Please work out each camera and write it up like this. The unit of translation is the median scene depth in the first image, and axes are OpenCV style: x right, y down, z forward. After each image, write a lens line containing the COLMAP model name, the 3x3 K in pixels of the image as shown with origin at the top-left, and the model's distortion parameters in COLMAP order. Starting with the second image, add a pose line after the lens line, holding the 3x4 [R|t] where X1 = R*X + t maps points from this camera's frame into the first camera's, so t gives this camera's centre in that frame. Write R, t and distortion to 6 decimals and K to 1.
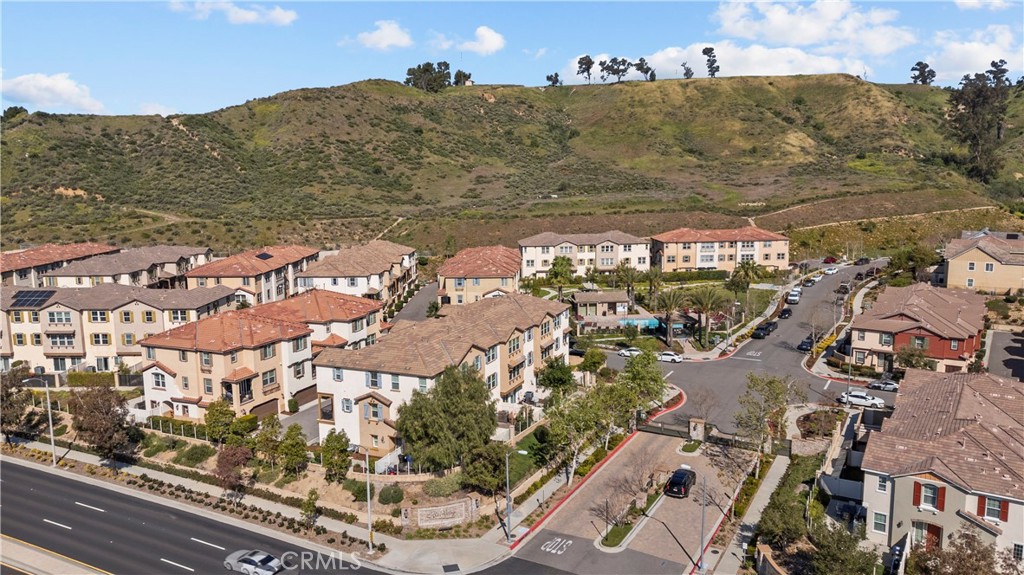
lens RADIAL K [[753.9, 0, 512.0], [0, 753.9, 287.5], [0, 0, 1]] dist [0.083285, -0.103432]
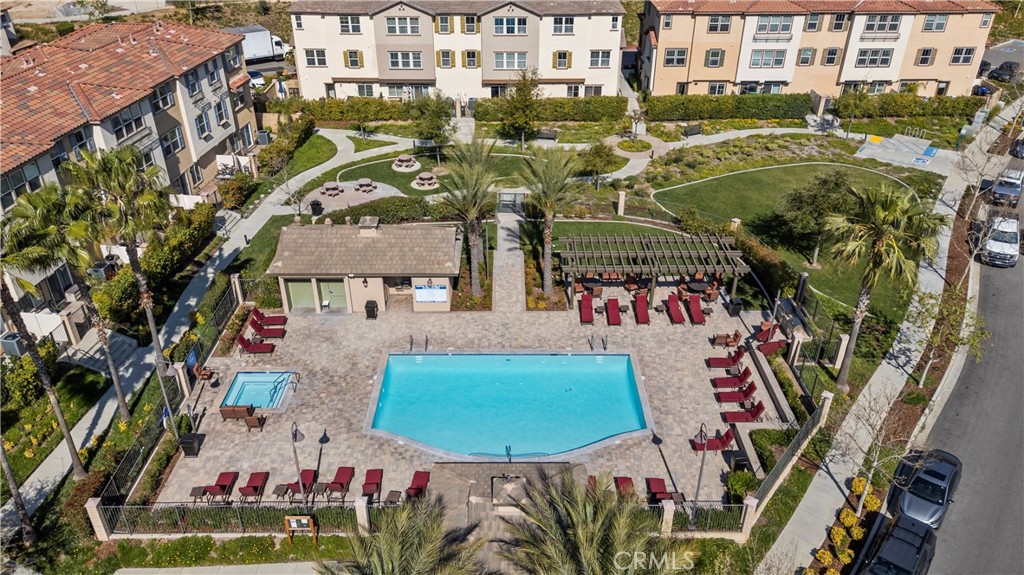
lens RADIAL K [[753.9, 0, 512.0], [0, 753.9, 287.5], [0, 0, 1]] dist [0.083285, -0.103432]
pose [[0.996342, 0.055093, -0.065327, 0.157681], [-0.027048, 0.928444, 0.370486, -0.070534], [0.081063, -0.367363, 0.926538, 0.579602]]
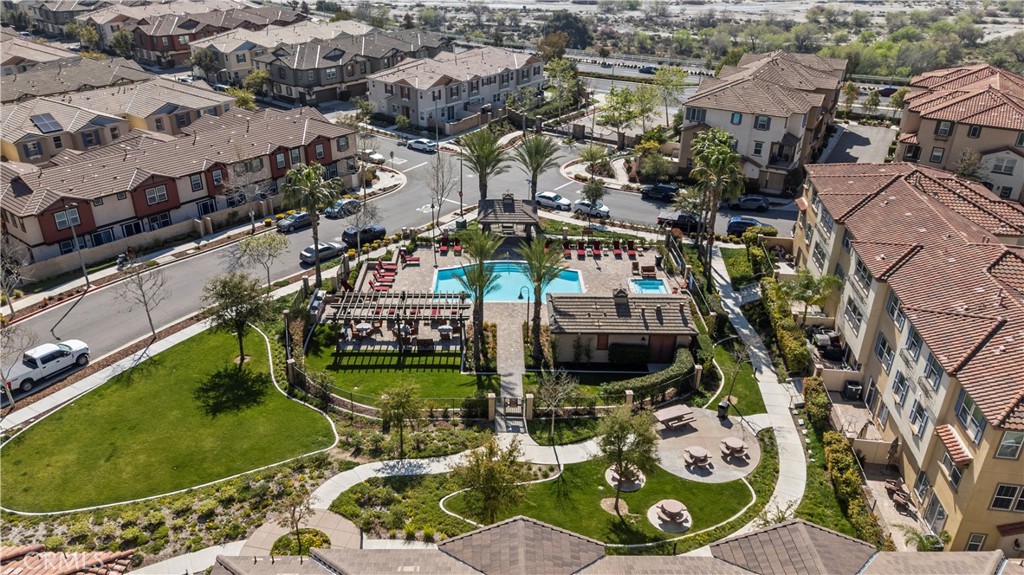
lens RADIAL K [[753.9, 0, 512.0], [0, 753.9, 287.5], [0, 0, 1]] dist [0.083285, -0.103432]
pose [[-0.997261, -0.031523, 0.066911, 0.121265], [0.013967, 0.808097, 0.588884, -0.174389], [-0.072634, 0.588206, -0.805443, 1.020758]]
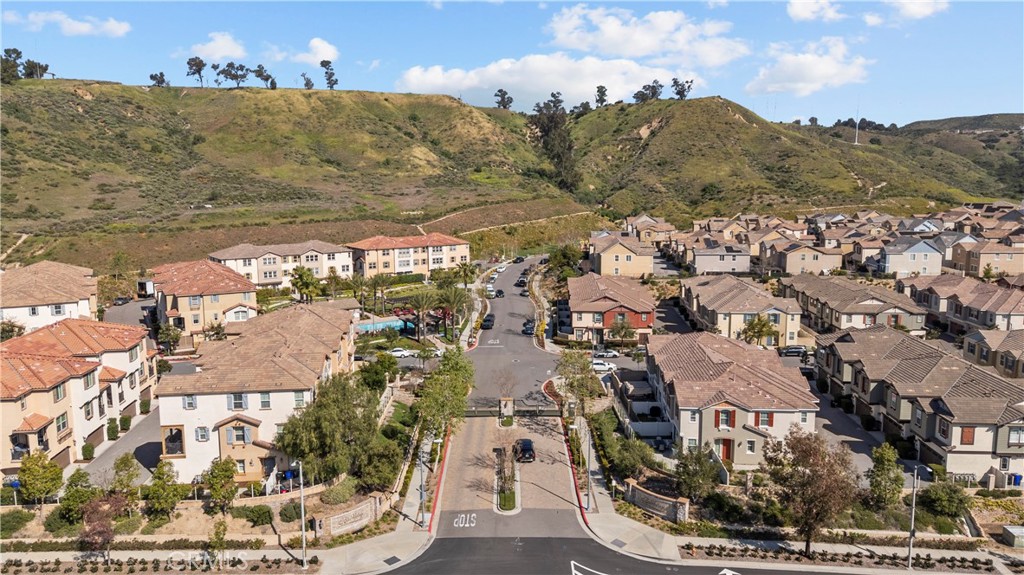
lens RADIAL K [[753.9, 0, 512.0], [0, 753.9, 287.5], [0, 0, 1]] dist [0.083285, -0.103432]
pose [[0.861747, -0.067278, 0.502857, -0.151258], [0.073243, 0.997283, 0.007912, -0.001331], [-0.502023, 0.030013, 0.864333, -0.001324]]
